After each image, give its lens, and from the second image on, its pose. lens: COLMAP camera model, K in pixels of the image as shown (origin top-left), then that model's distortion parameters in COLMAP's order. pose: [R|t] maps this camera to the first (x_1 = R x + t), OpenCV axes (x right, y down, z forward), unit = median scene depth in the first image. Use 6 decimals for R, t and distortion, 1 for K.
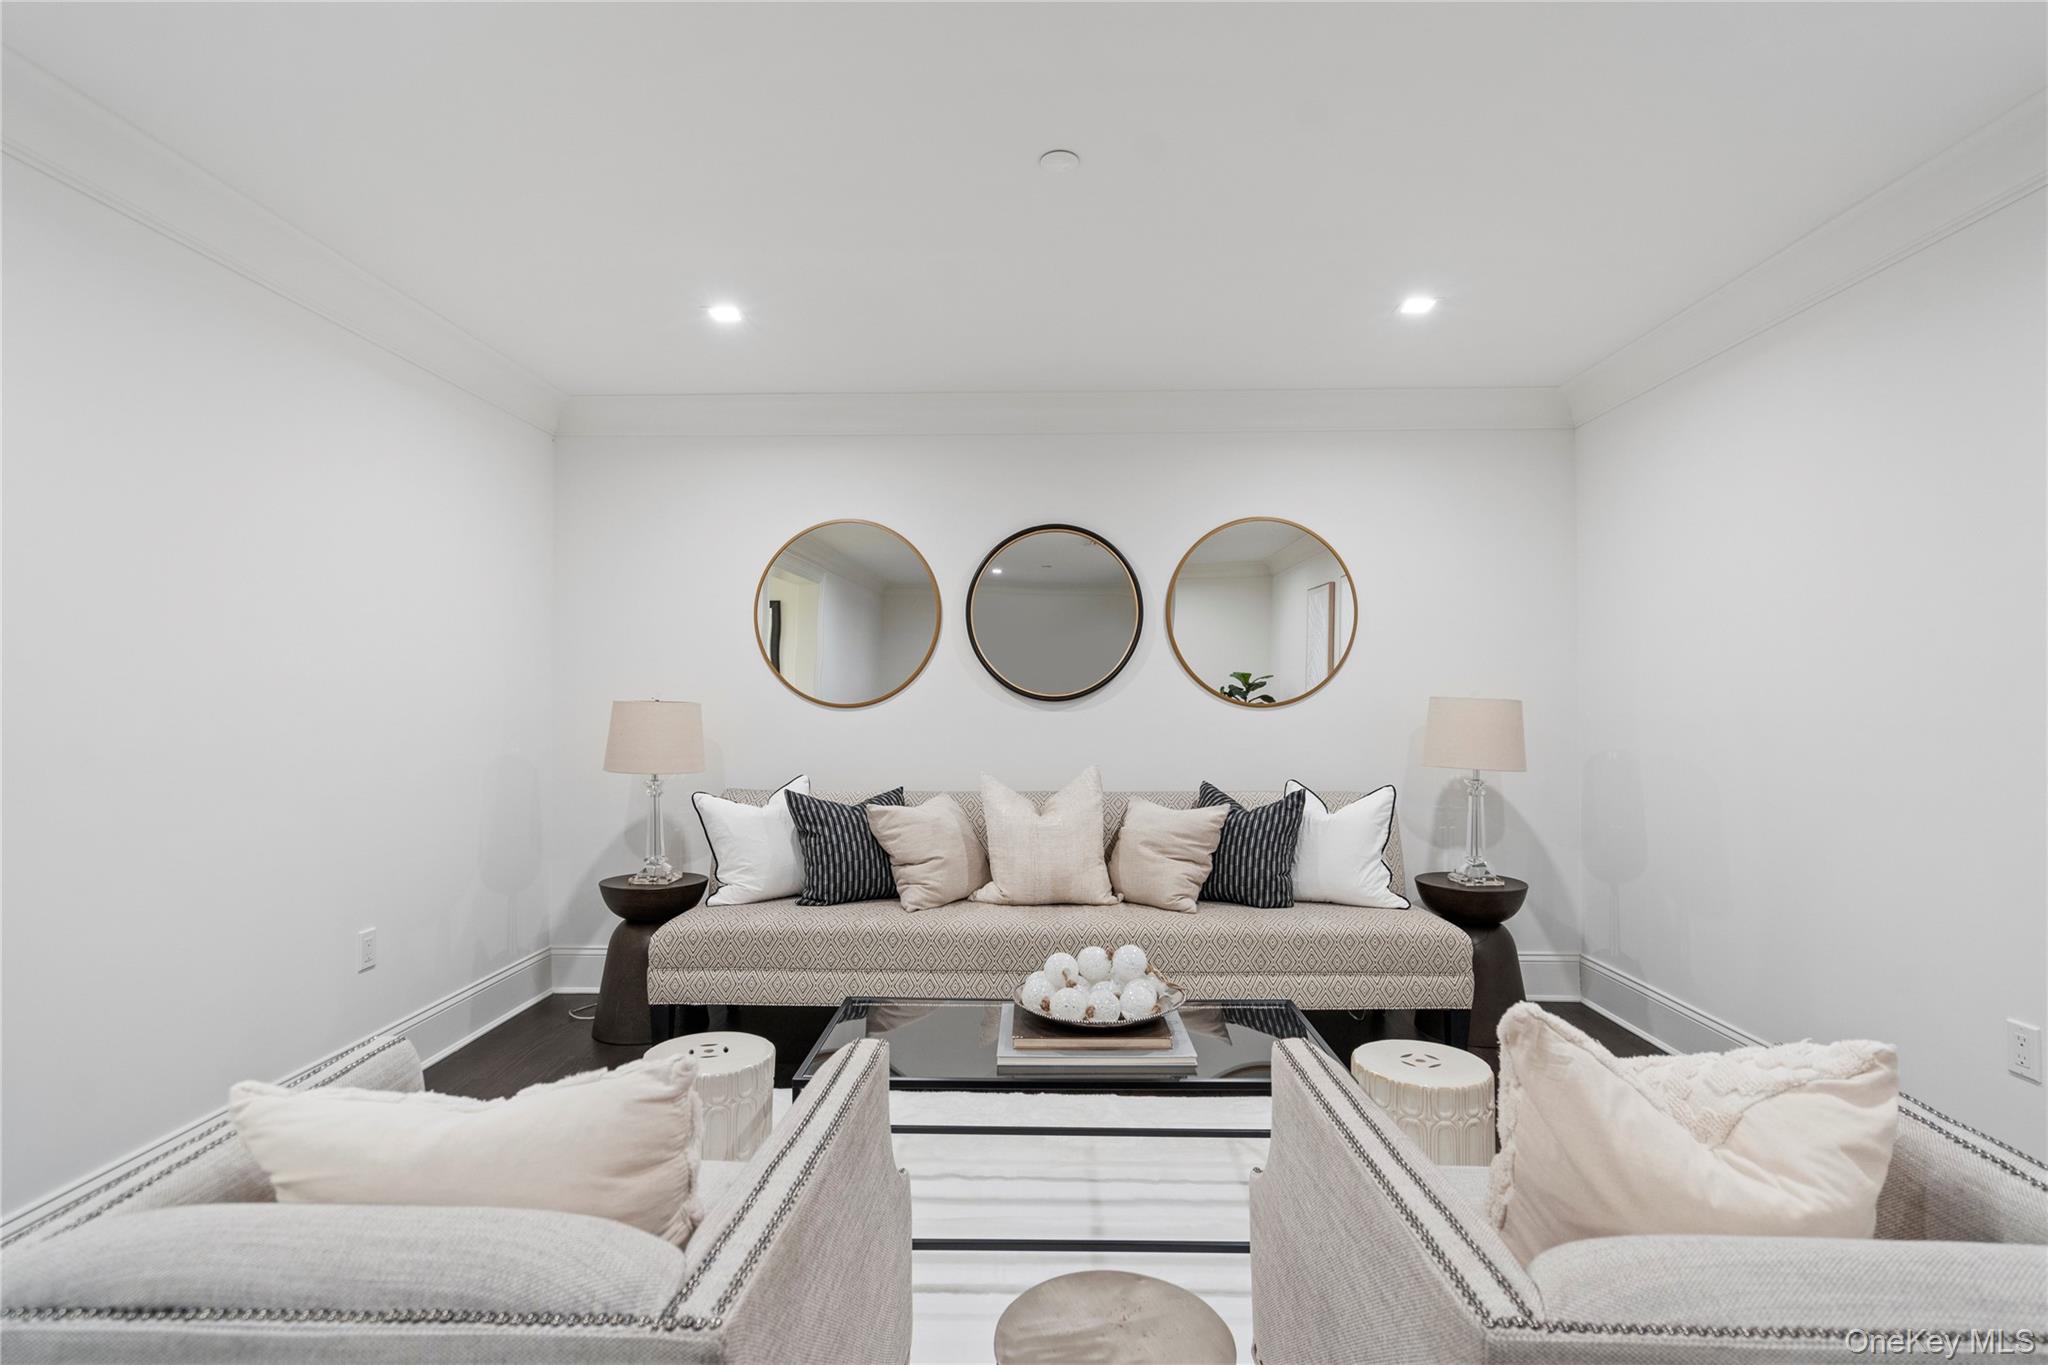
lens RADIAL K [[974.7, 0, 1035.2], [0, 974.7, 685.0], [0, 0, 1]] dist [-0.011655, 0.000087]
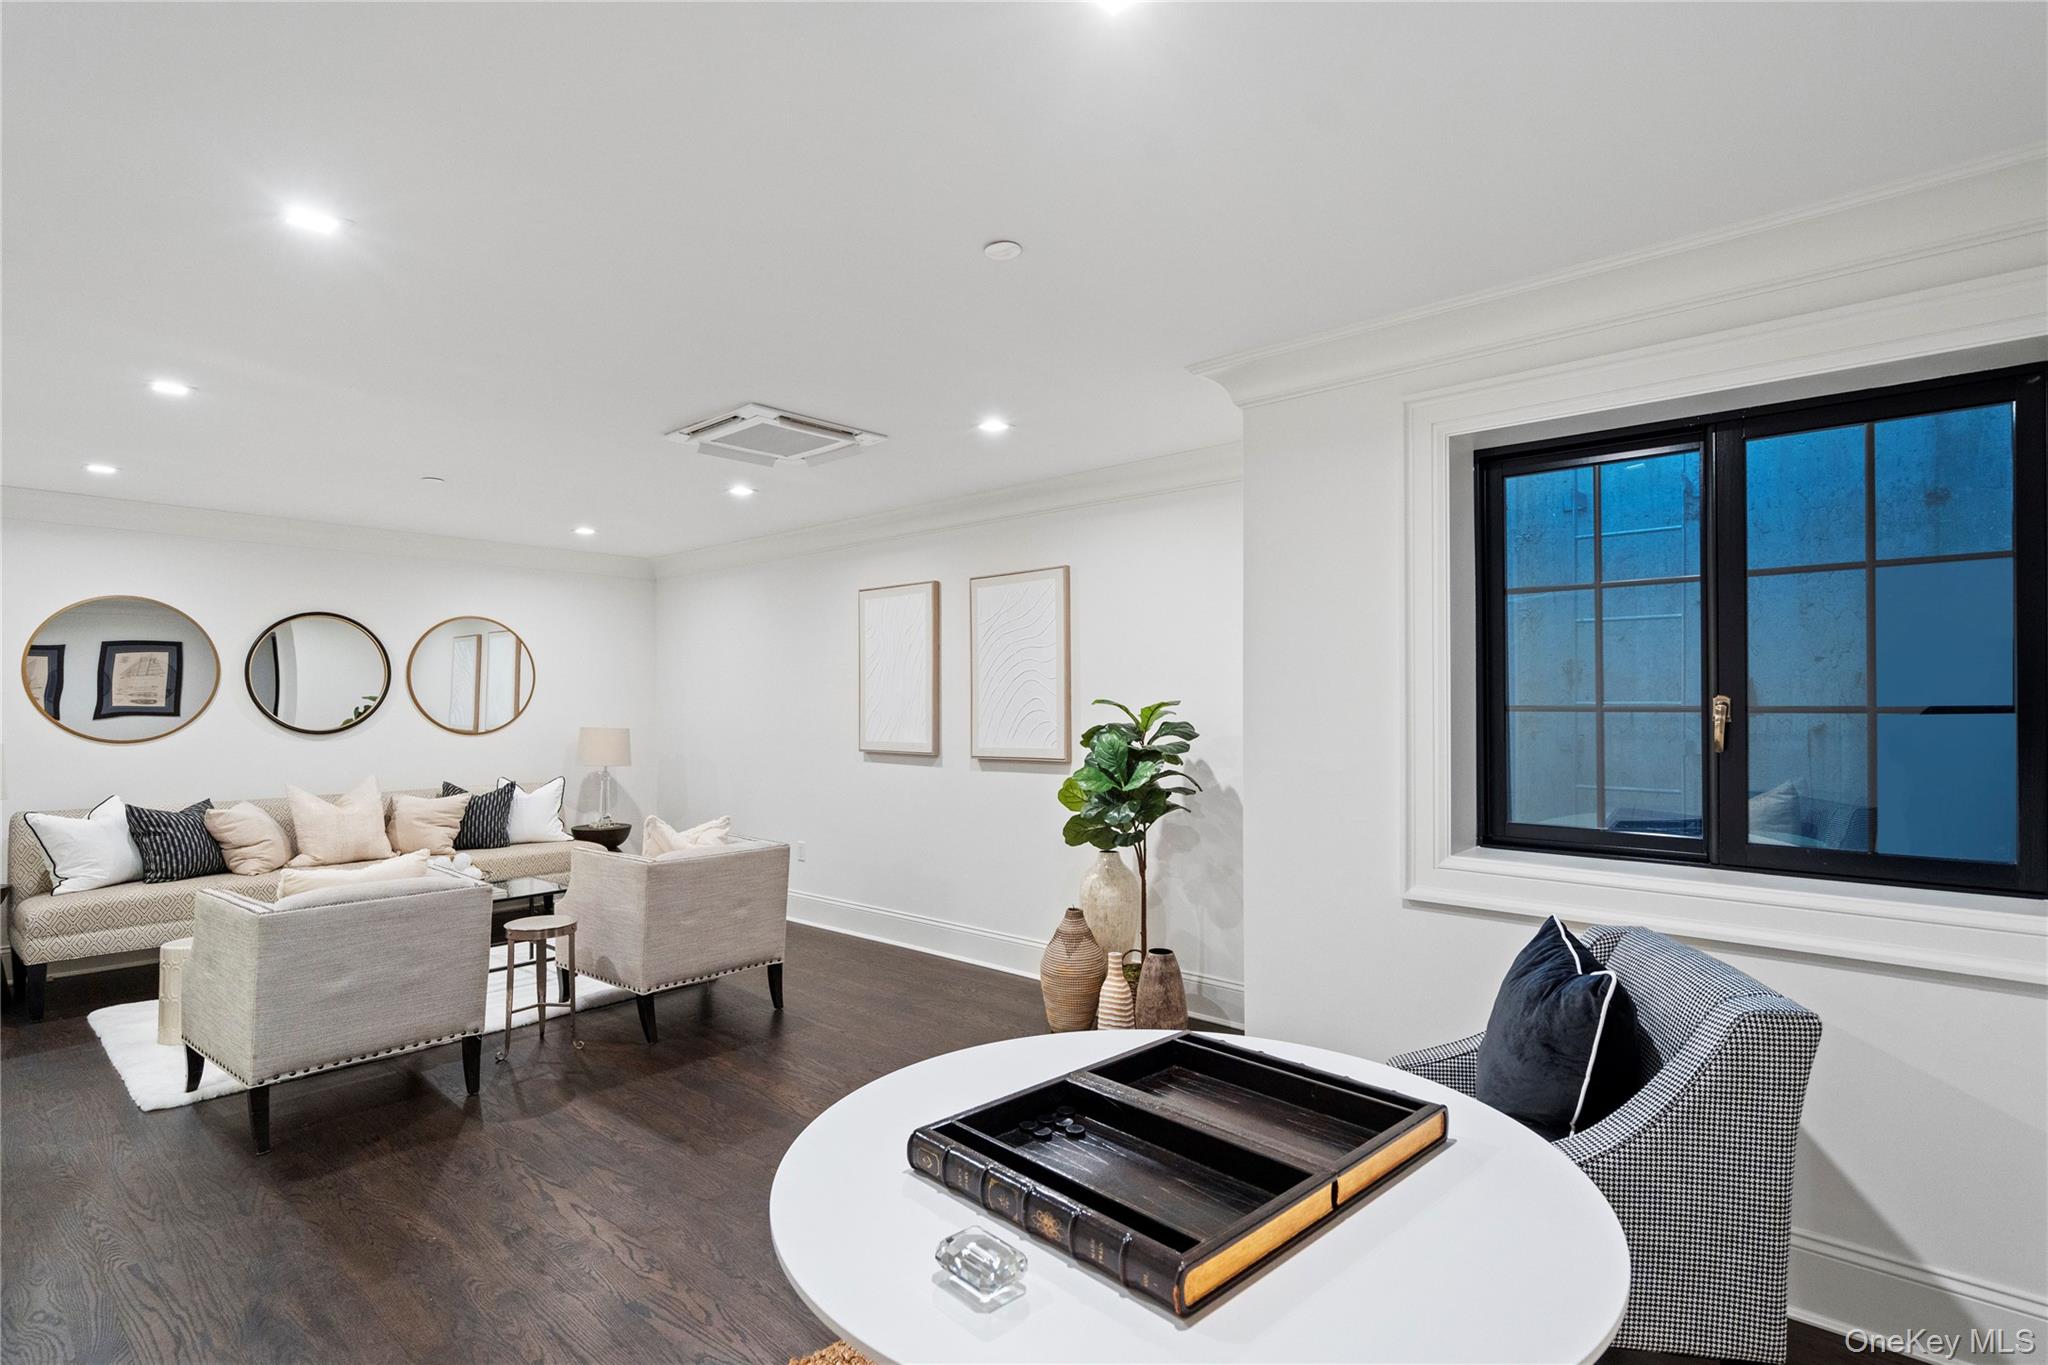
lens RADIAL K [[958.7, 0, 1009.0], [0, 958.7, 695.6], [0, 0, 1]] dist [0.001401, -0.000824]
pose [[0.644264, 0.007515, 0.764766, -0.487631], [-0.006199, 0.999970, -0.004604, -0.048051], [-0.764778, -0.001775, 0.644292, -0.830966]]
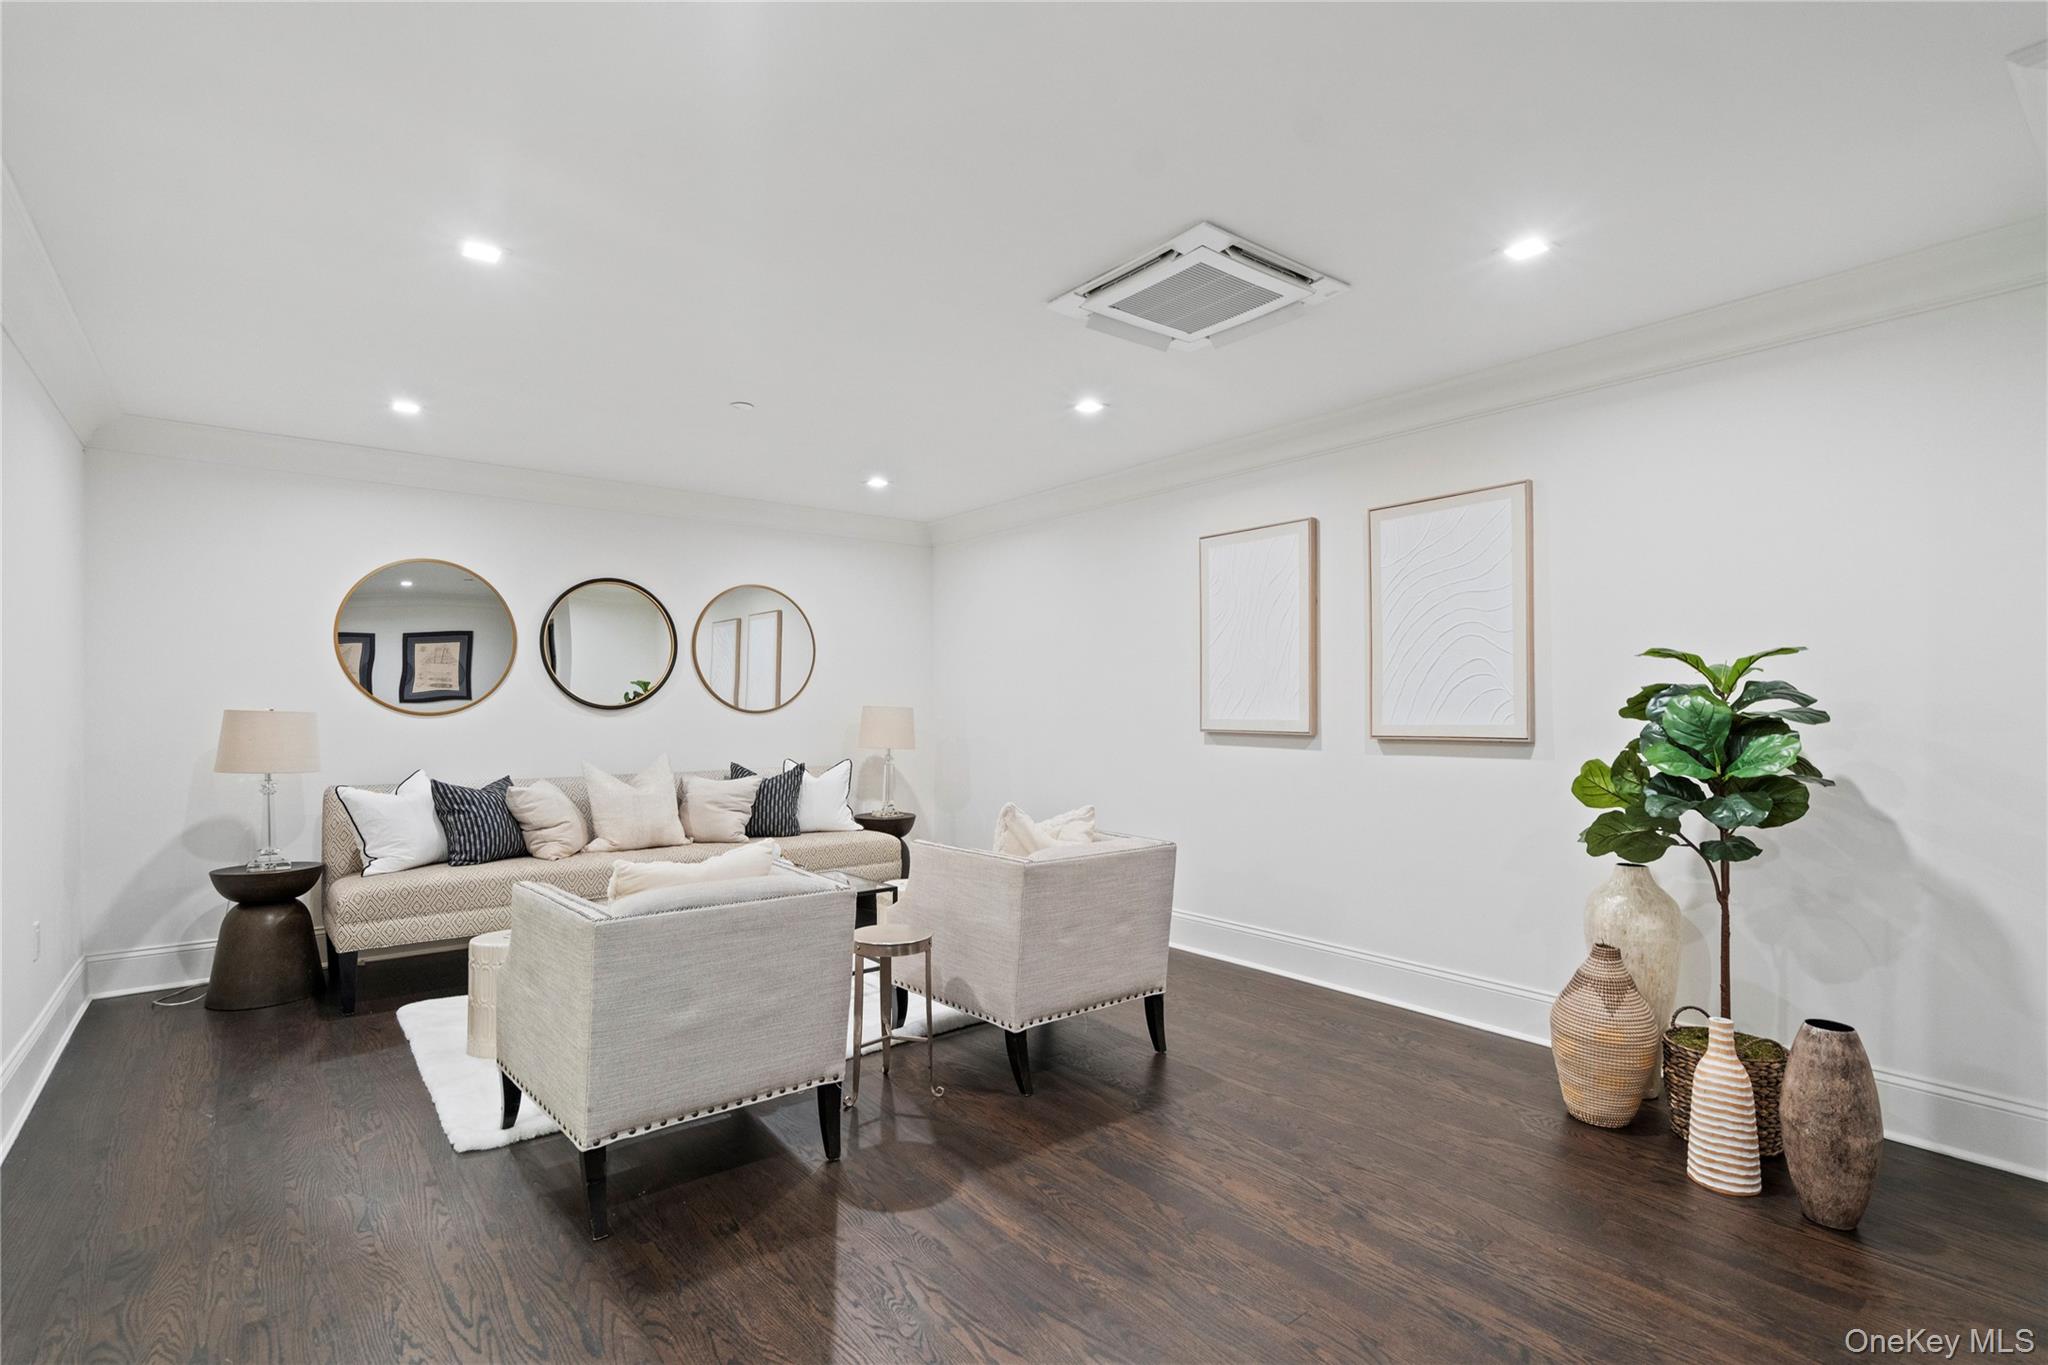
lens RADIAL K [[942.0, 0, 1023.0], [0, 942.0, 702.3], [0, 0, 1]] dist [-0.002328, 0.000475]
pose [[0.768693, 0.001680, 0.639616, -0.445306], [-0.006327, 0.999968, 0.004977, -0.004186], [-0.639586, -0.007873, 0.768679, -0.436171]]
